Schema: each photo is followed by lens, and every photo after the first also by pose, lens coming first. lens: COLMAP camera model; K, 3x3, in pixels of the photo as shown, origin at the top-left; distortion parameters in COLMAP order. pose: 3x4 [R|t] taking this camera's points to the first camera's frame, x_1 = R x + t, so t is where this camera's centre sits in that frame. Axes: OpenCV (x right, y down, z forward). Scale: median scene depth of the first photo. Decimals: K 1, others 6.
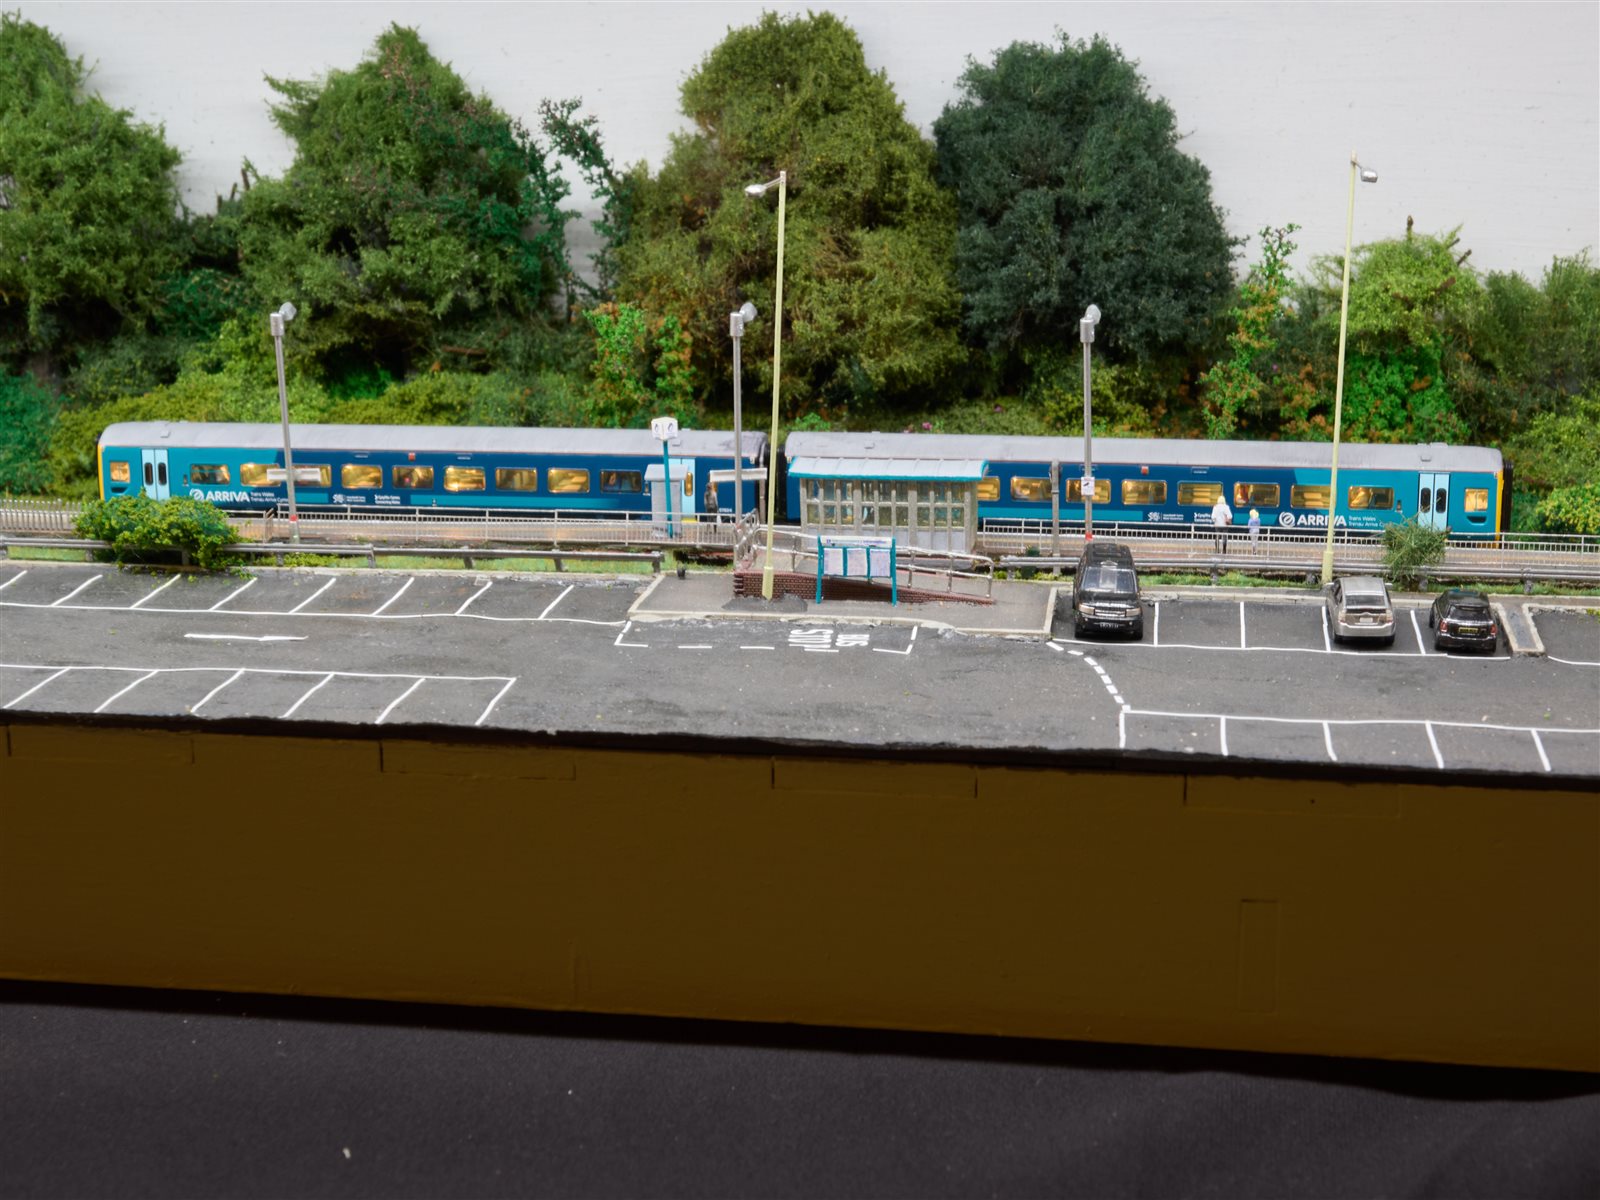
lens RADIAL K [[2691.5, 0, 798.7], [0, 2691.5, 546.9], [0, 0, 1]] dist [-0.025112, 0.106570]
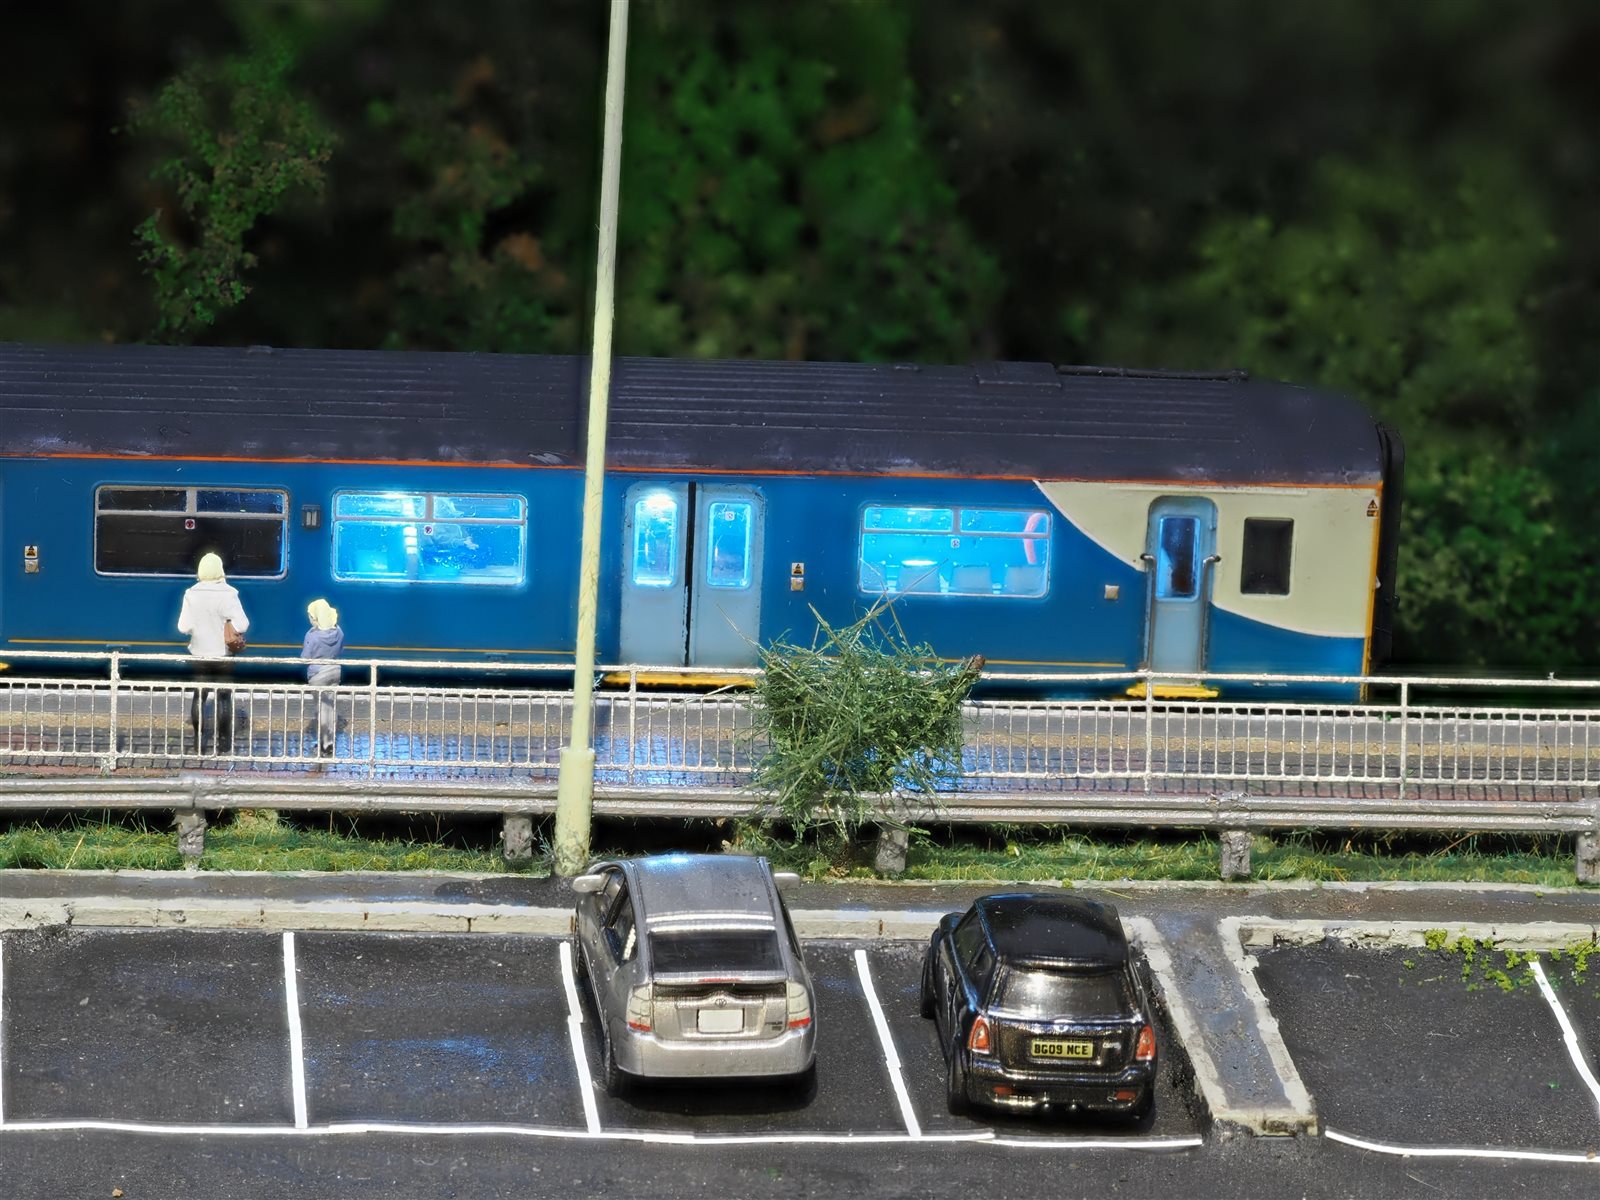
lens RADIAL K [[7077.9, 0, 800.0], [0, 7077.9, 600.0], [0, 0, 1]] dist [-0.000105, -1.351571]
pose [[0.968703, -0.022132, 0.247235, 0.027710], [0.008736, 0.998440, 0.055150, -0.052223], [-0.248070, -0.051264, 0.967385, 0.228594]]
